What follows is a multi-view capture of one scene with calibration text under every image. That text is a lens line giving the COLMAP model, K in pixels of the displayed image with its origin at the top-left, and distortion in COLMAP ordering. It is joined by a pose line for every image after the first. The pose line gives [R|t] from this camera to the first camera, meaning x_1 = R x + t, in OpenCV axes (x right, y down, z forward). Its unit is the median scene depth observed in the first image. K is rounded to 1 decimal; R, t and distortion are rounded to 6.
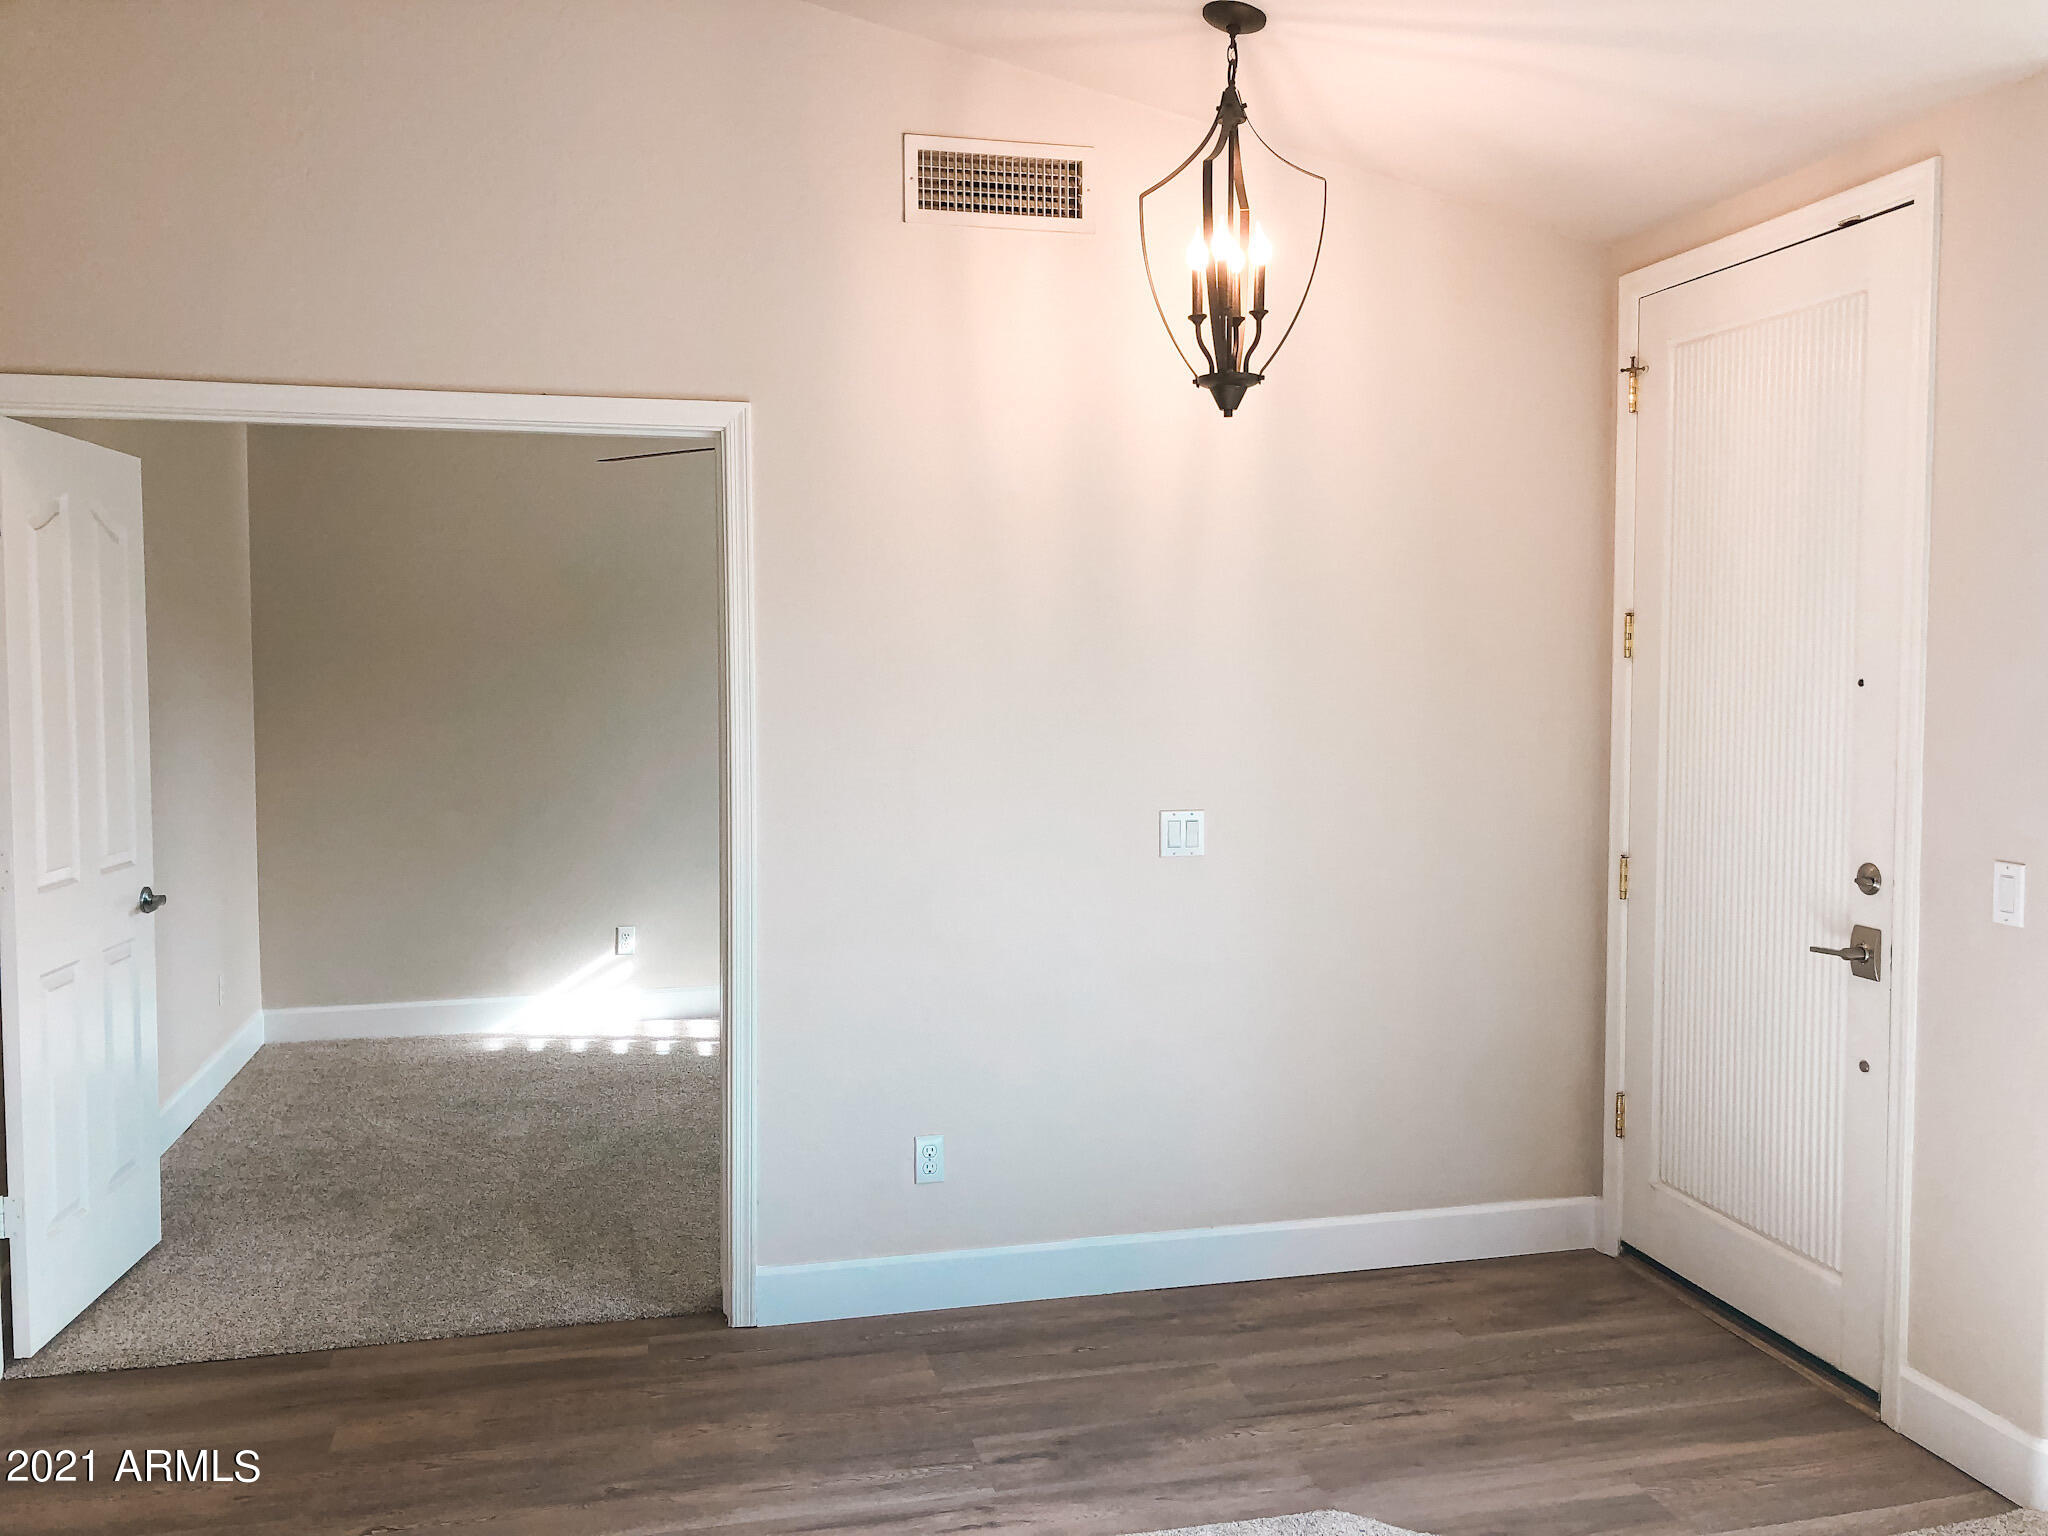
lens RADIAL K [[1671.5, 0, 1046.7], [0, 1671.5, 769.2], [0, 0, 1]] dist [0.027674, -0.000102]
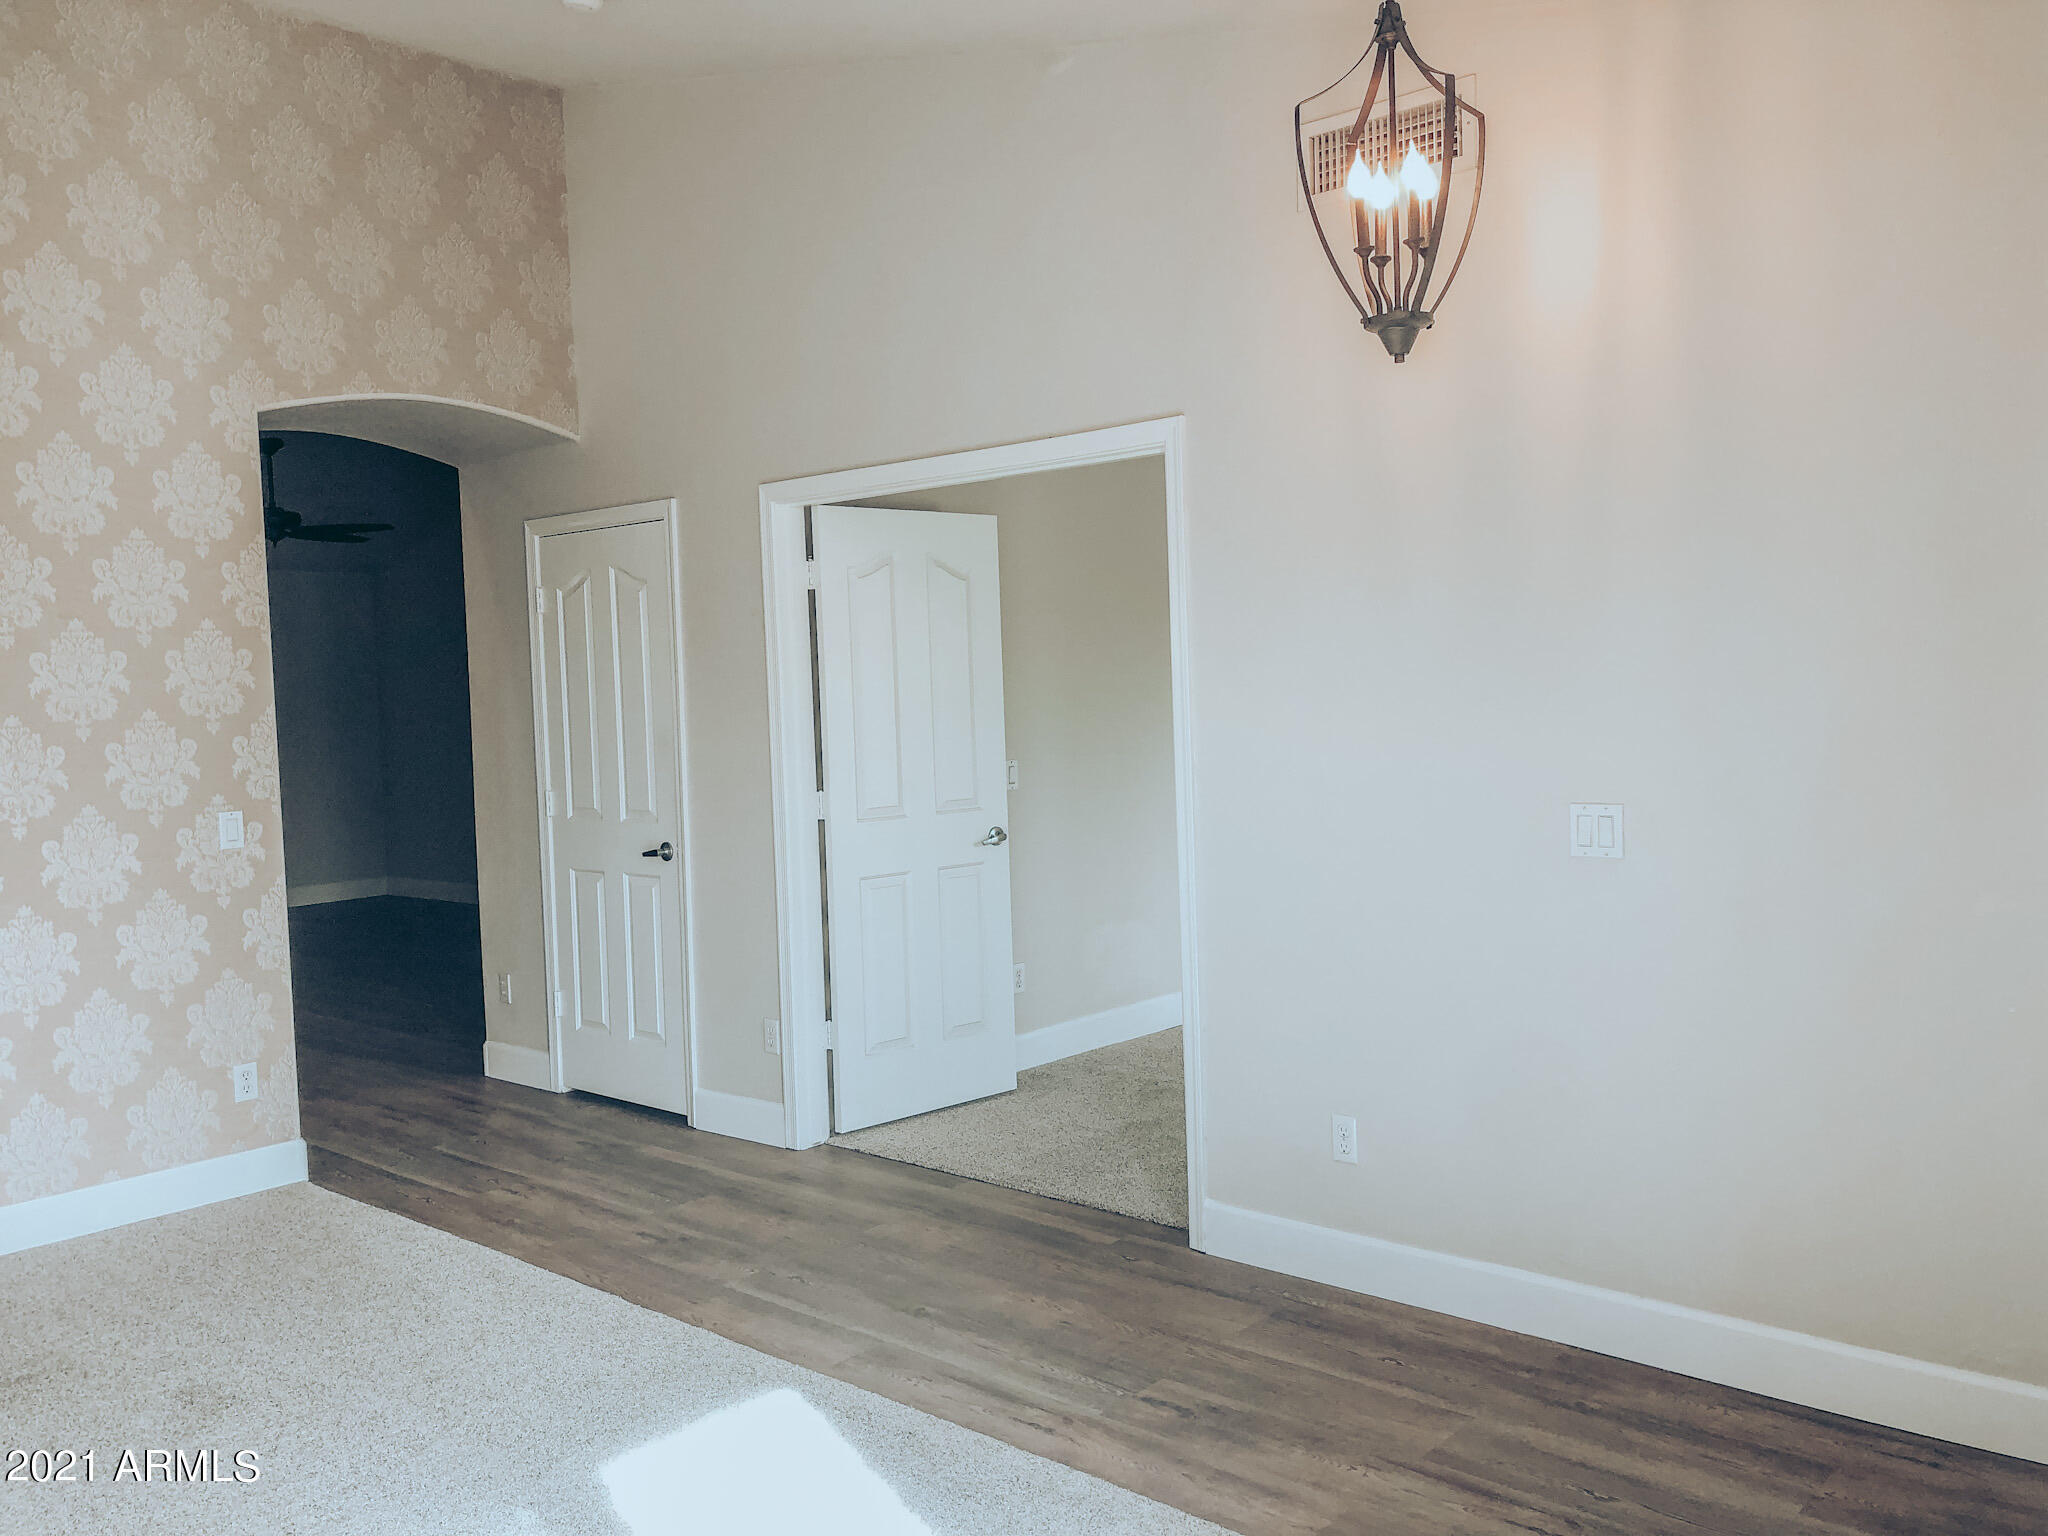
lens RADIAL K [[1671.5, 0, 1060.9], [0, 1671.5, 795.0], [0, 0, 1]] dist [0.027674, -0.000102]
pose [[0.568688, 0.036252, -0.821754, 0.726033], [-0.019051, 0.999341, 0.030902, -0.001601], [0.822333, -0.001918, 0.569003, 0.320055]]
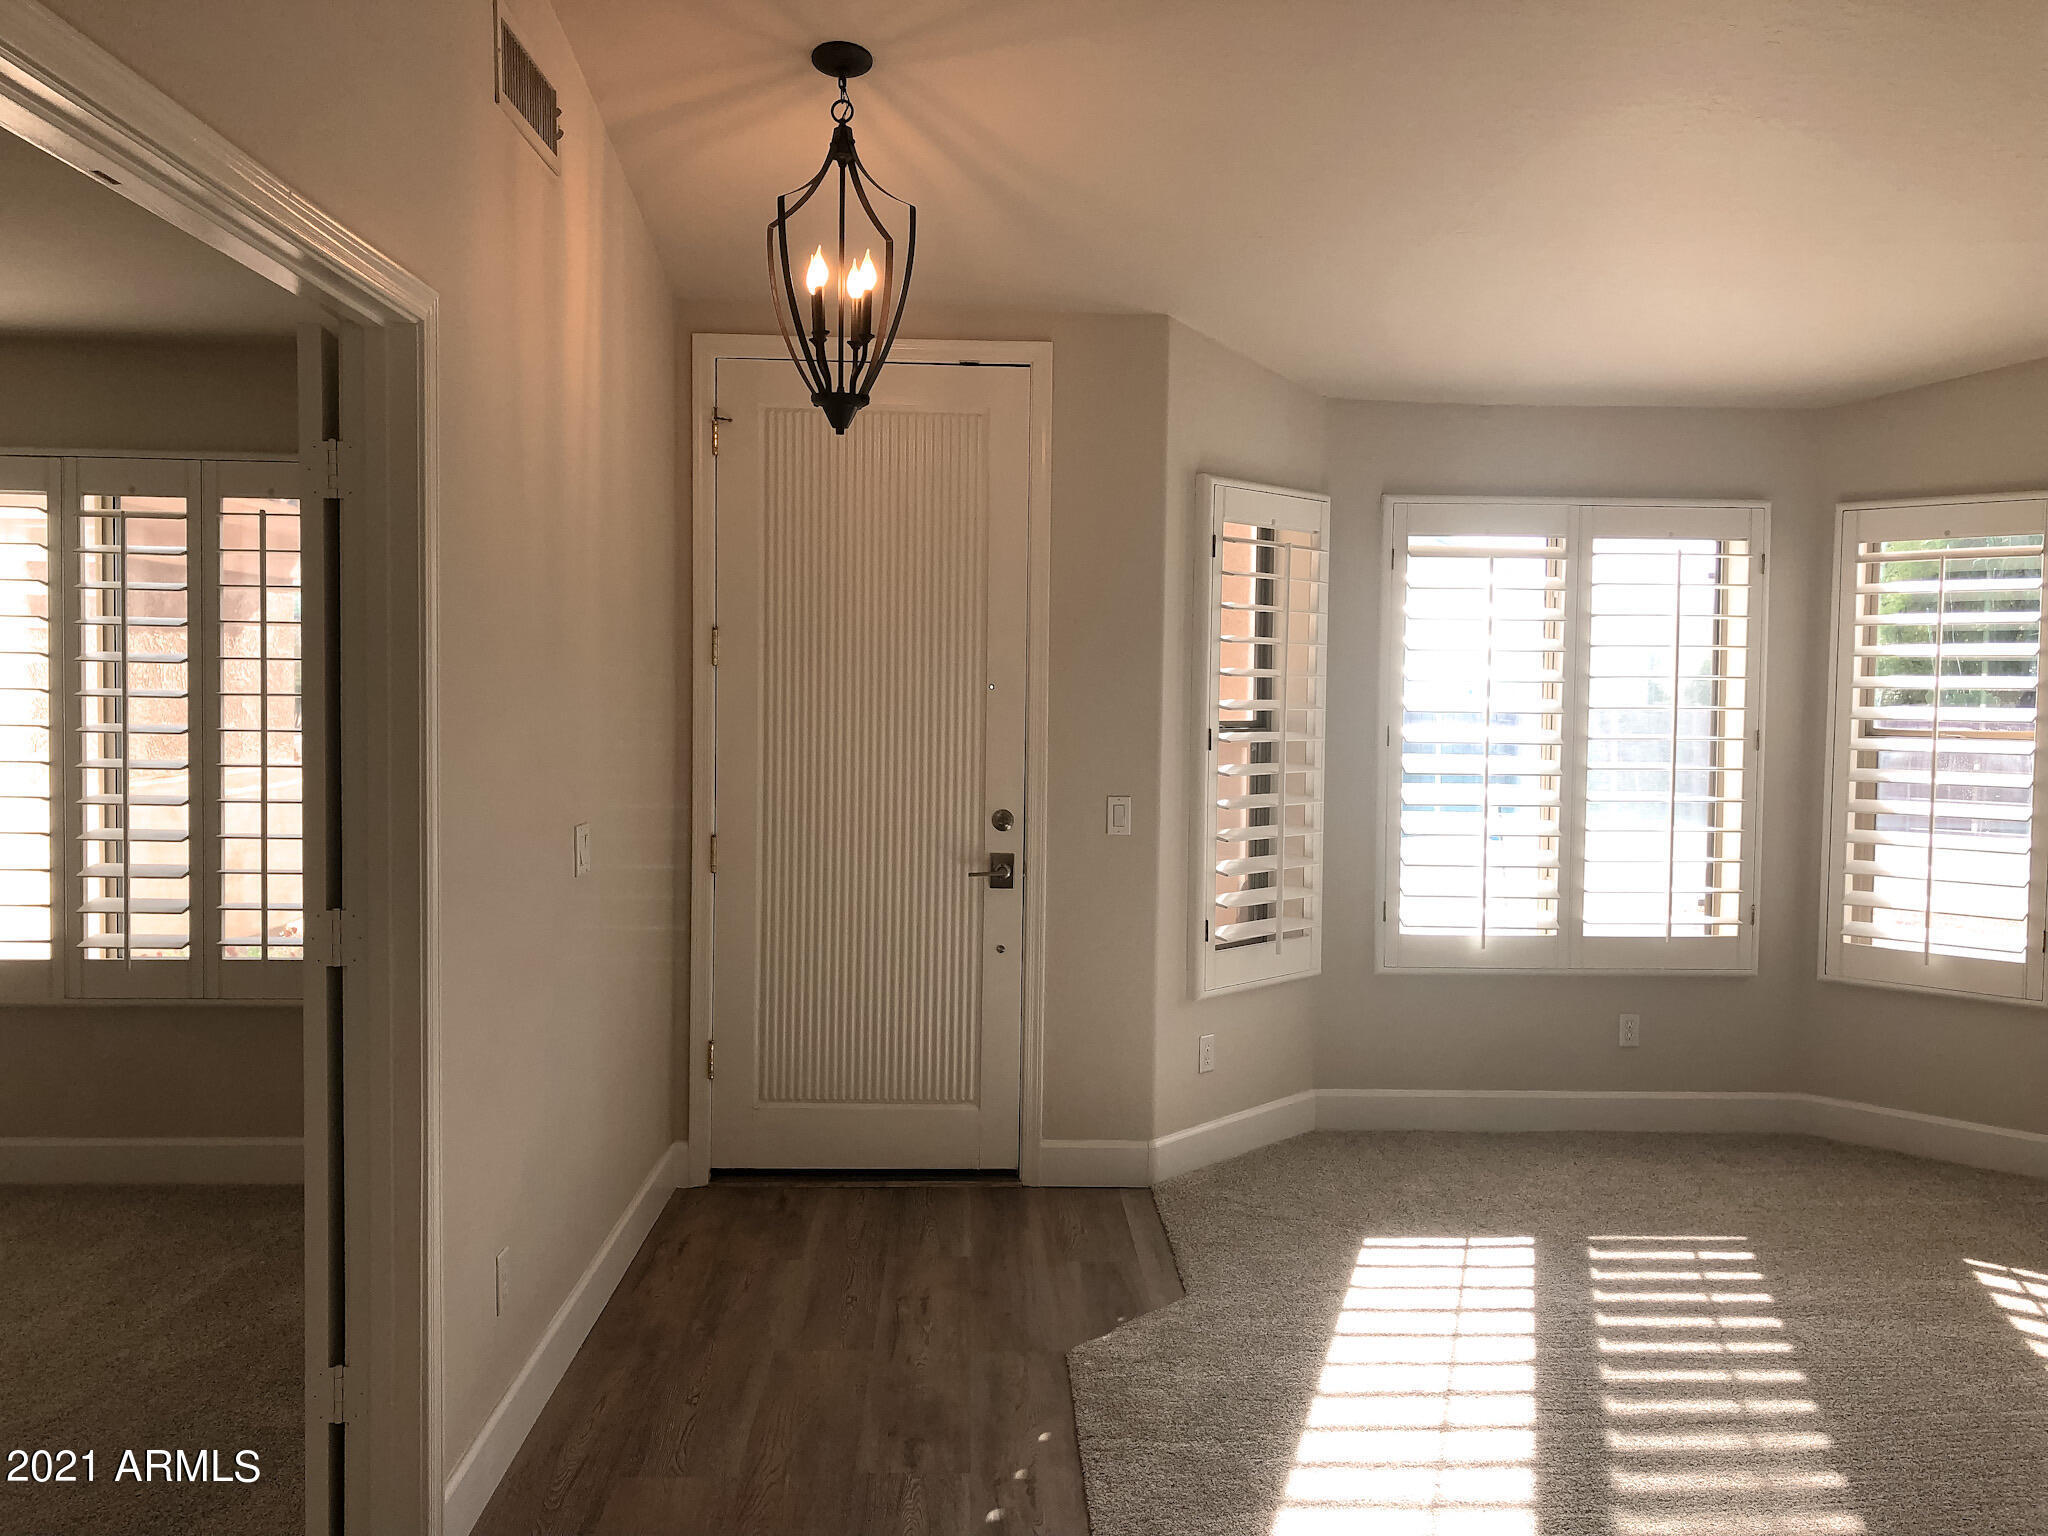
lens RADIAL K [[1671.5, 0, 1023.2], [0, 1671.5, 756.6], [0, 0, 1]] dist [0.027674, -0.000102]
pose [[0.222626, -0.039714, 0.974095, -0.876618], [0.054550, 0.998112, 0.028226, -0.028020], [-0.973377, 0.046853, 0.224372, 0.629463]]
